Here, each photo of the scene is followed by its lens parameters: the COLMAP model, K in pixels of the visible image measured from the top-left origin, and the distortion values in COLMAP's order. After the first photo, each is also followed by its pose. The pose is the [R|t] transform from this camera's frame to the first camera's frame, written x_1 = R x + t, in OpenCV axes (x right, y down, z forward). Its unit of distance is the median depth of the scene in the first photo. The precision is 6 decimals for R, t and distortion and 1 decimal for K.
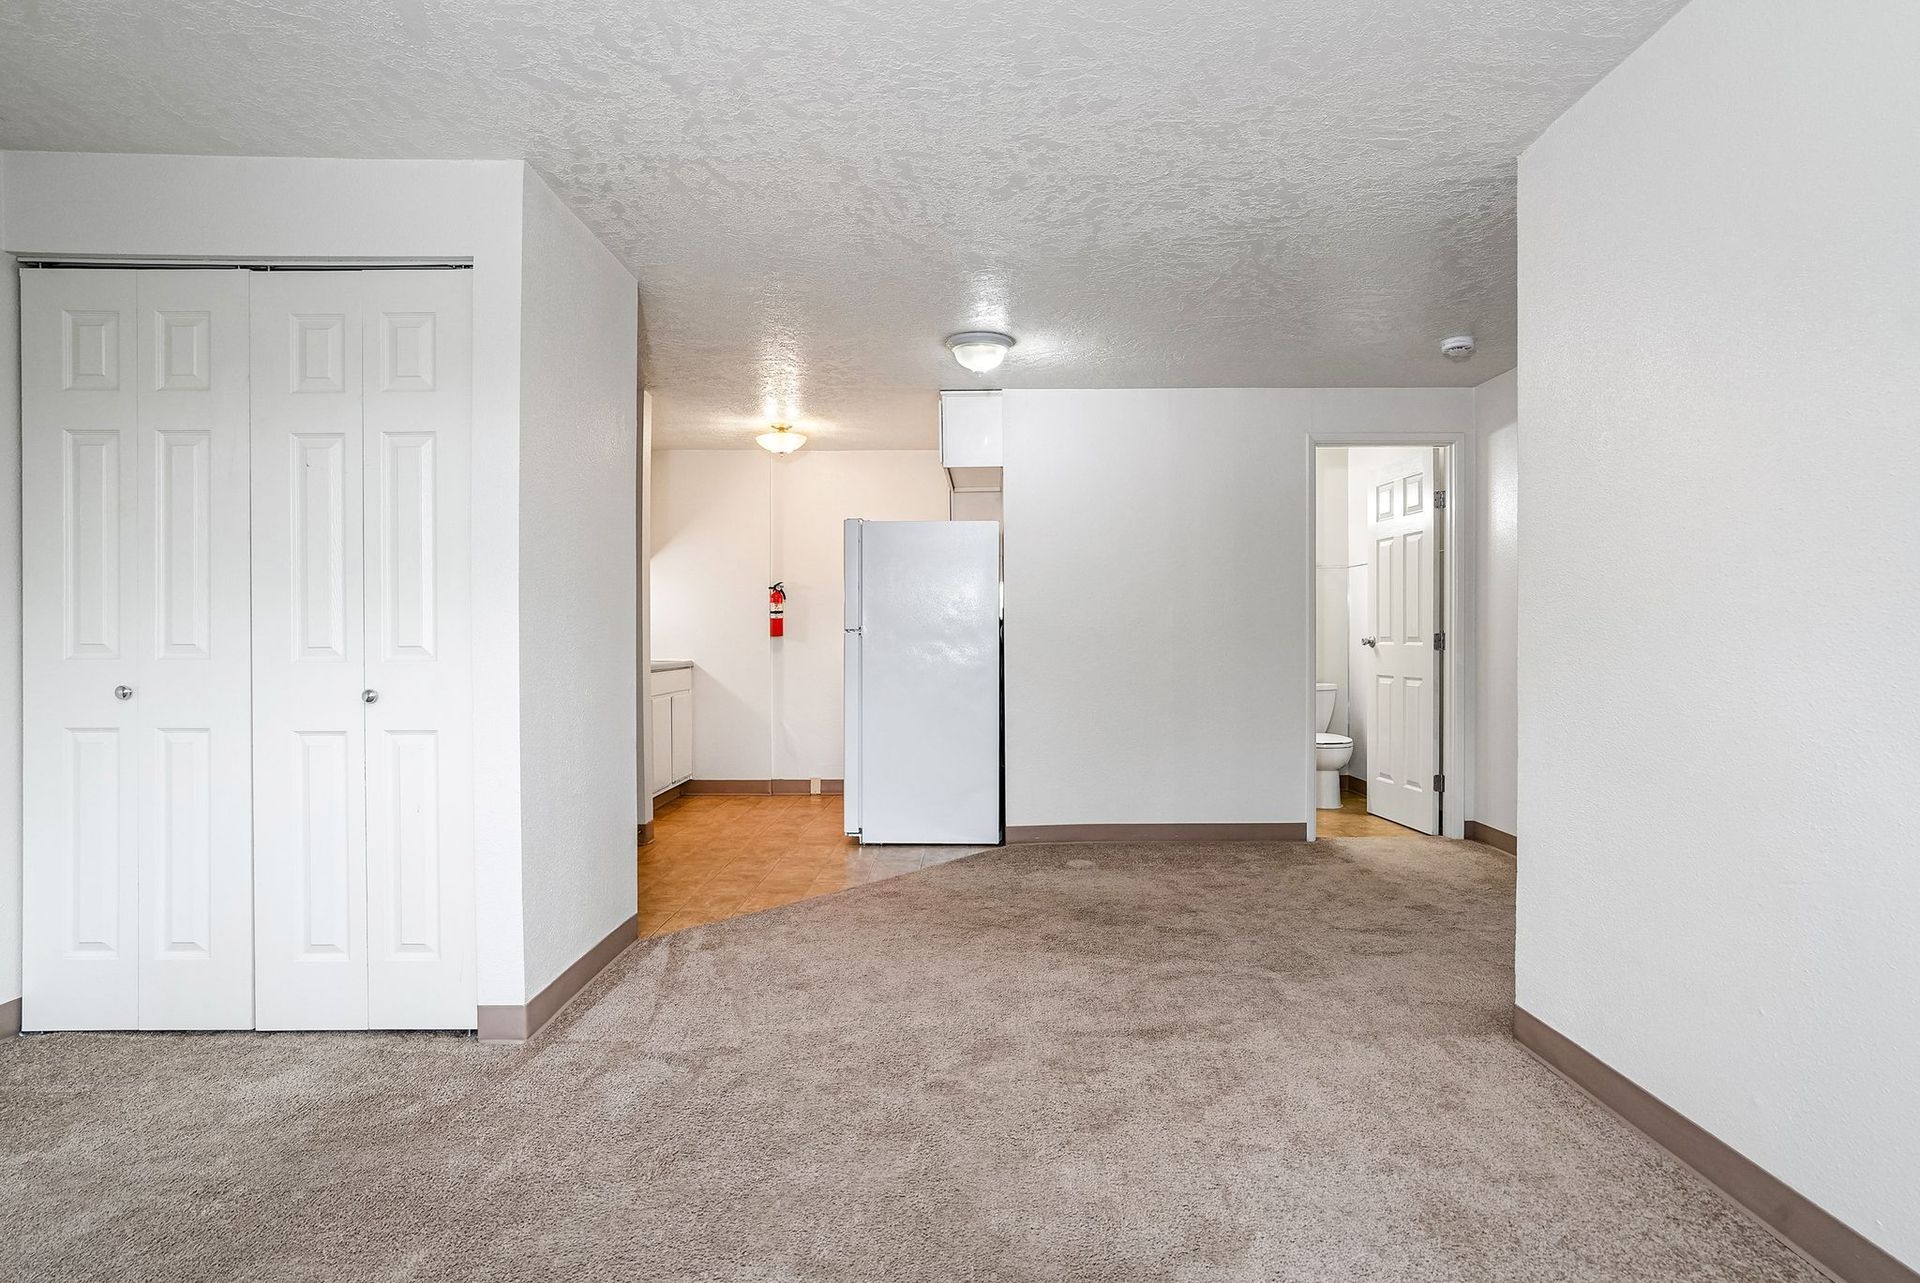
lens RADIAL K [[1000.1, 0, 960.0], [0, 1000.1, 641.5], [0, 0, 1]] dist [-0.032432, 0.023785]
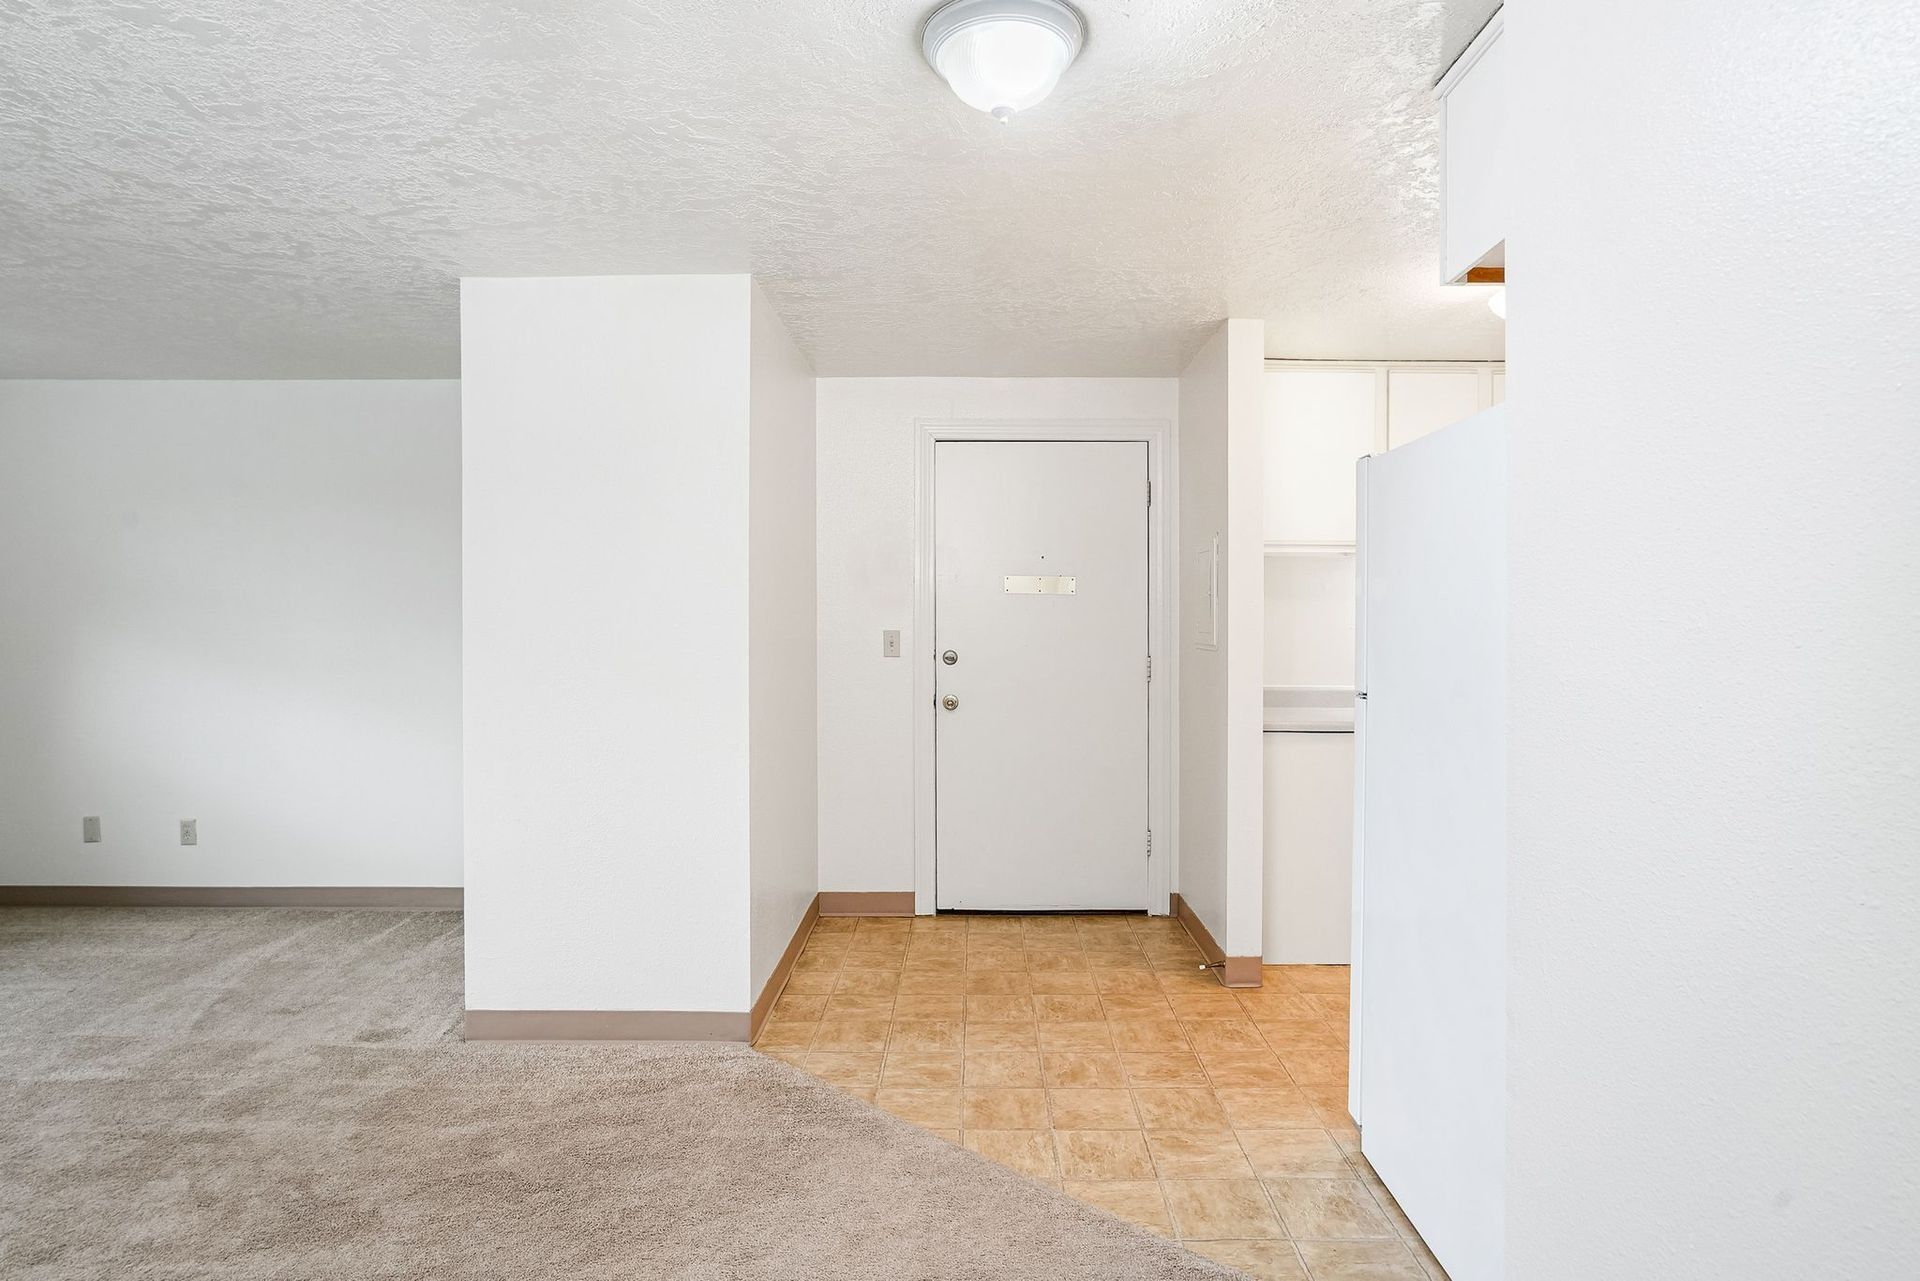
lens RADIAL K [[1000.1, 0, 960.0], [0, 1000.1, 640.5], [0, 0, 1]] dist [-0.032432, 0.023785]
pose [[-0.002115, 0.017626, -0.999842, 0.422452], [-0.007138, 0.999819, 0.017641, -0.052006], [0.999972, 0.007174, -0.001989, 0.944450]]
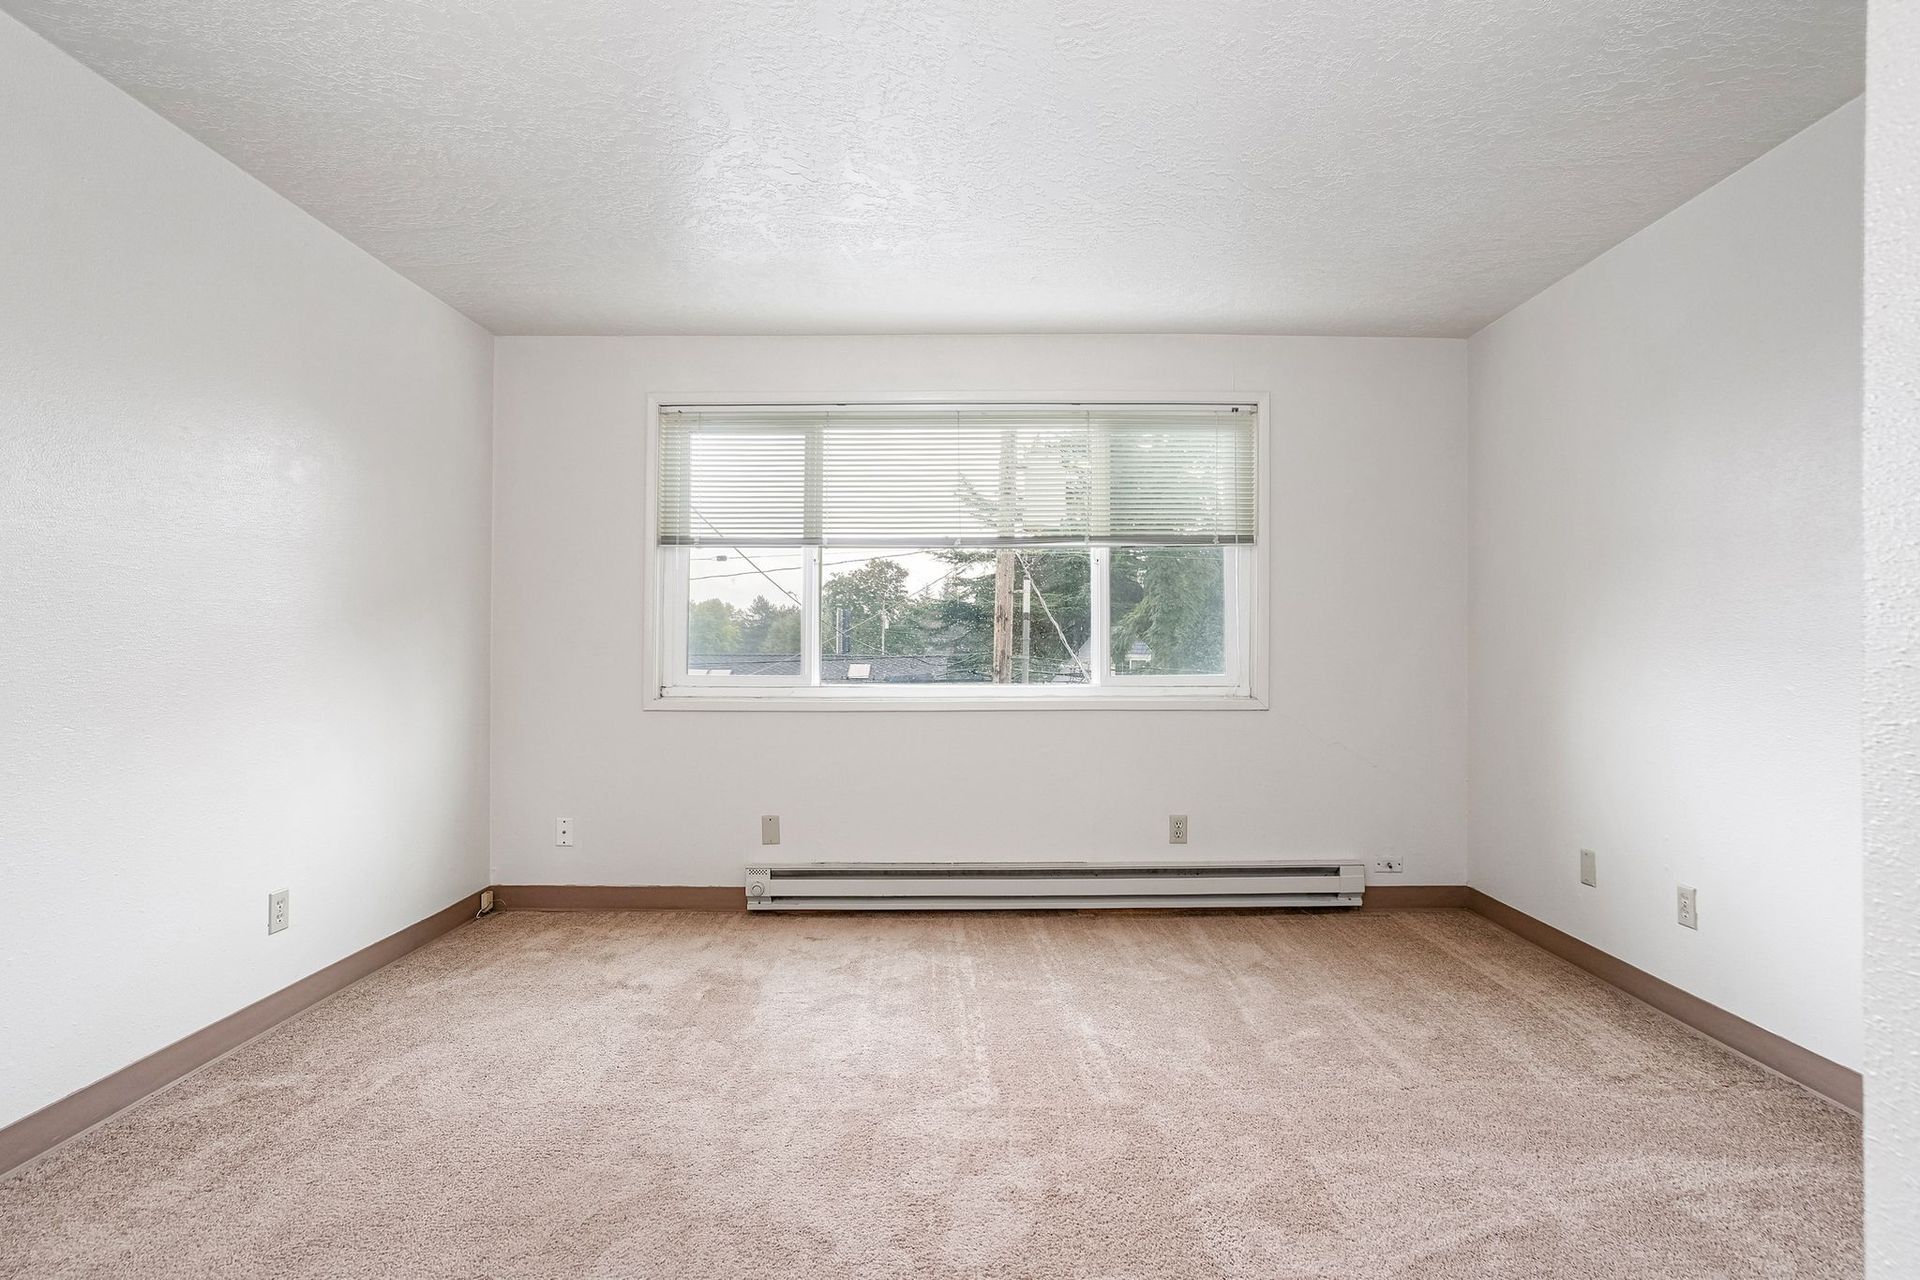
lens RADIAL K [[948.4, 0, 960.0], [0, 948.4, 640.0], [0, 0, 1]] dist [-0.039196, 0.025233]
pose [[-0.999993, -0.000624, -0.003672, -0.100079], [-0.000607, 0.999990, -0.004500, -0.004568], [0.003674, -0.004497, -0.999983, 0.767299]]
